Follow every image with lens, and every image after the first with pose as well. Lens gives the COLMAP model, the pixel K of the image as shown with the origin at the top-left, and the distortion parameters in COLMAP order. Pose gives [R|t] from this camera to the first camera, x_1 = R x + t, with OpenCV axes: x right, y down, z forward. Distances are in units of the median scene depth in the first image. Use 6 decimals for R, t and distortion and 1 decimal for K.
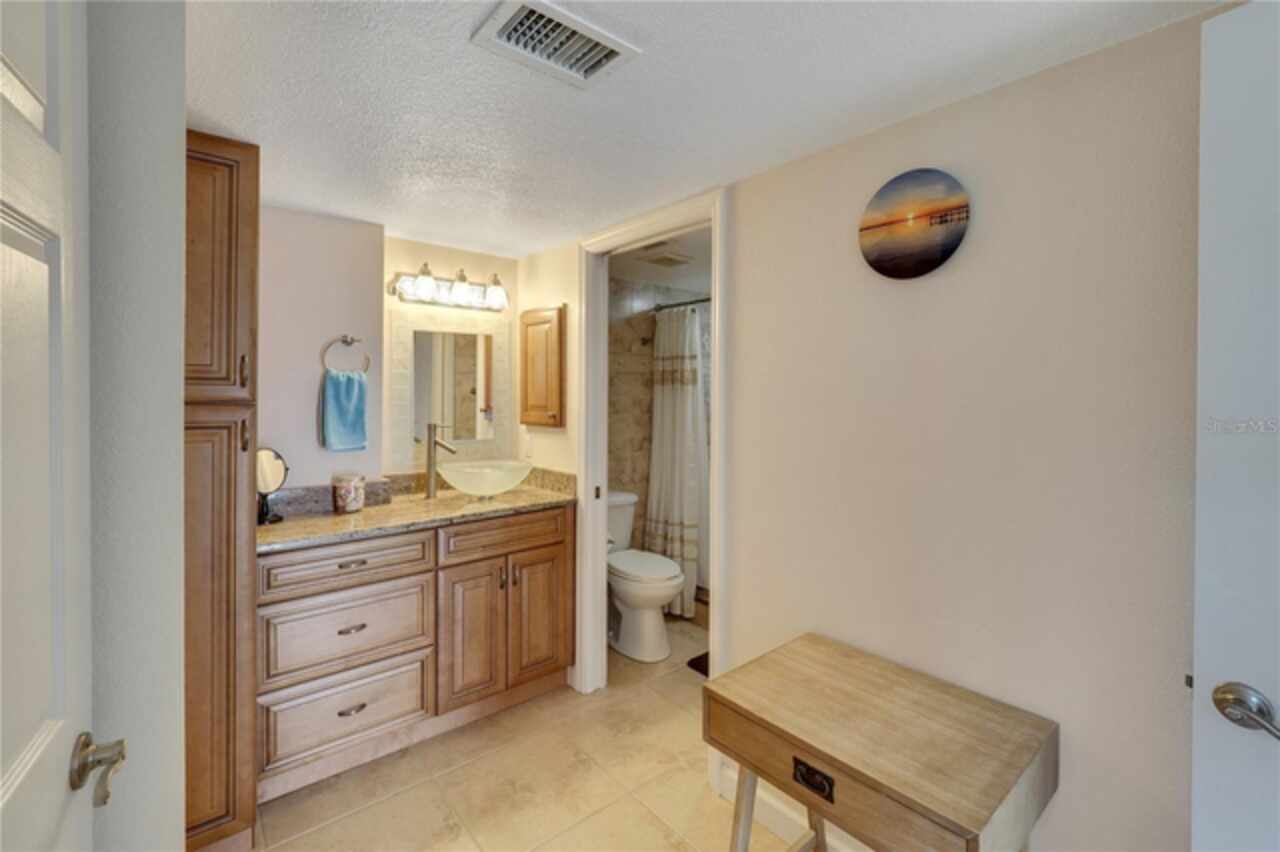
lens RADIAL K [[552.2, 0, 659.8], [0, 552.2, 398.1], [0, 0, 1]] dist [-0.007845, -0.000581]
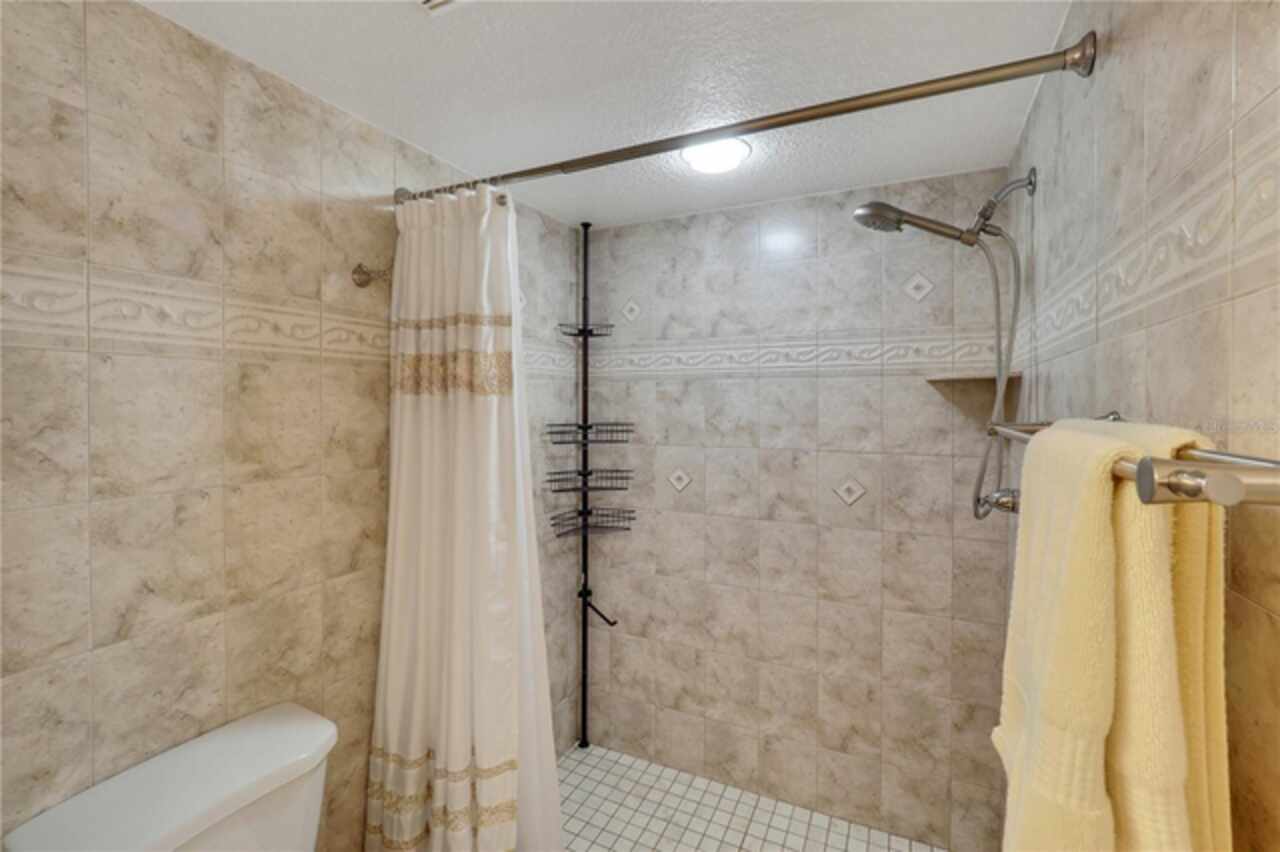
lens RADIAL K [[552.2, 0, 647.4], [0, 552.2, 417.5], [0, 0, 1]] dist [-0.007845, -0.000581]
pose [[0.927083, -0.005768, 0.374813, 0.010476], [0.002646, 0.999957, 0.008842, -0.010473], [-0.374848, -0.007206, 0.927058, 0.593264]]
